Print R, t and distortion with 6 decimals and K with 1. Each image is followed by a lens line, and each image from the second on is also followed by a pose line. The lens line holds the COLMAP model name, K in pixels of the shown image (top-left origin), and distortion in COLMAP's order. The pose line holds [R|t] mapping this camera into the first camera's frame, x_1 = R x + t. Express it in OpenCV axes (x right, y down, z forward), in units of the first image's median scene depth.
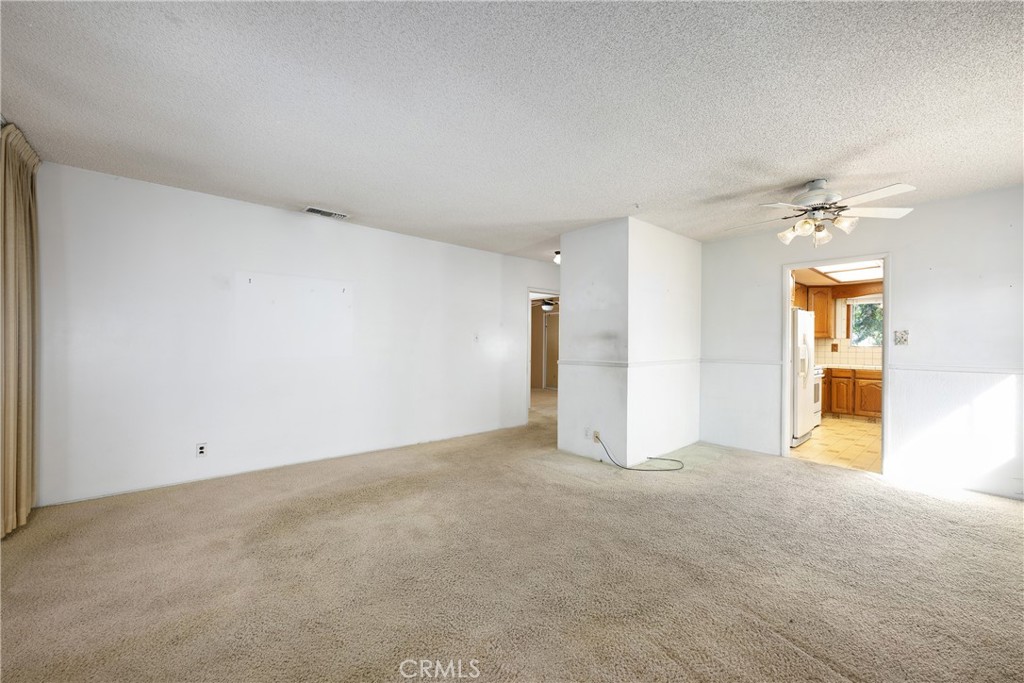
lens RADIAL K [[404.7, 0, 511.4], [0, 404.7, 345.2], [0, 0, 1]] dist [0.000588, 0.000117]
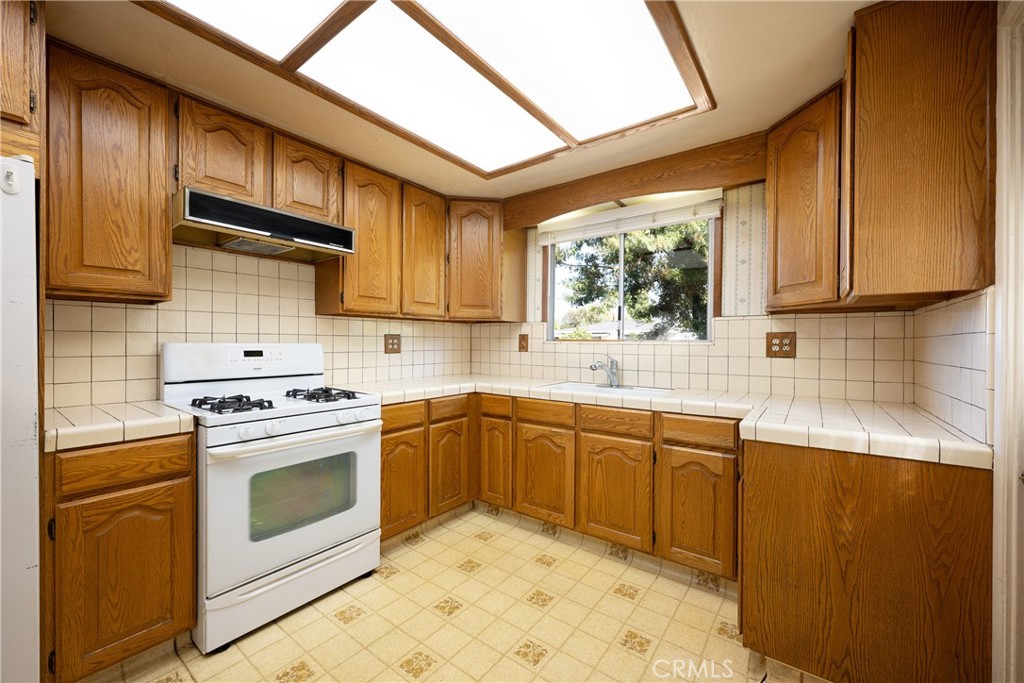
lens RADIAL K [[404.7, 0, 508.4], [0, 404.7, 343.4], [0, 0, 1]] dist [0.000588, 0.000117]
pose [[0.980463, -0.001608, 0.196698, 0.765012], [0.001948, 0.999997, -0.001535, 0.008347], [-0.196695, 0.001888, 0.980463, 0.616512]]
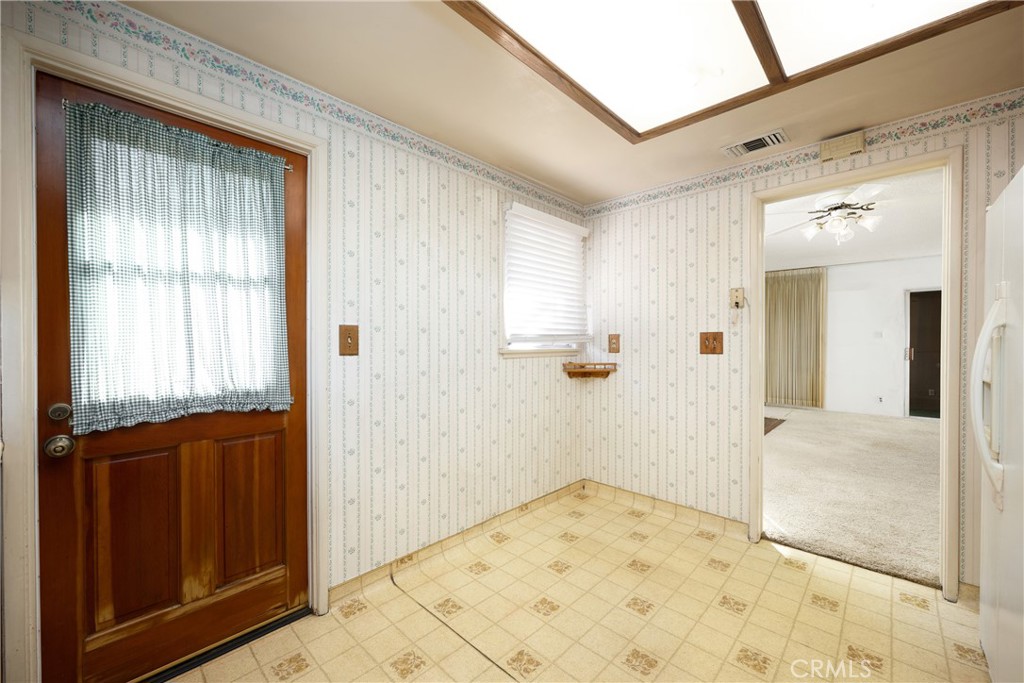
lens RADIAL K [[404.7, 0, 516.1], [0, 404.7, 346.2], [0, 0, 1]] dist [0.000588, 0.000117]
pose [[-0.995266, -0.008059, -0.096858, 0.956244], [-0.009188, 0.999895, 0.011213, 0.009284], [0.096758, 0.012050, -0.995235, 1.160831]]
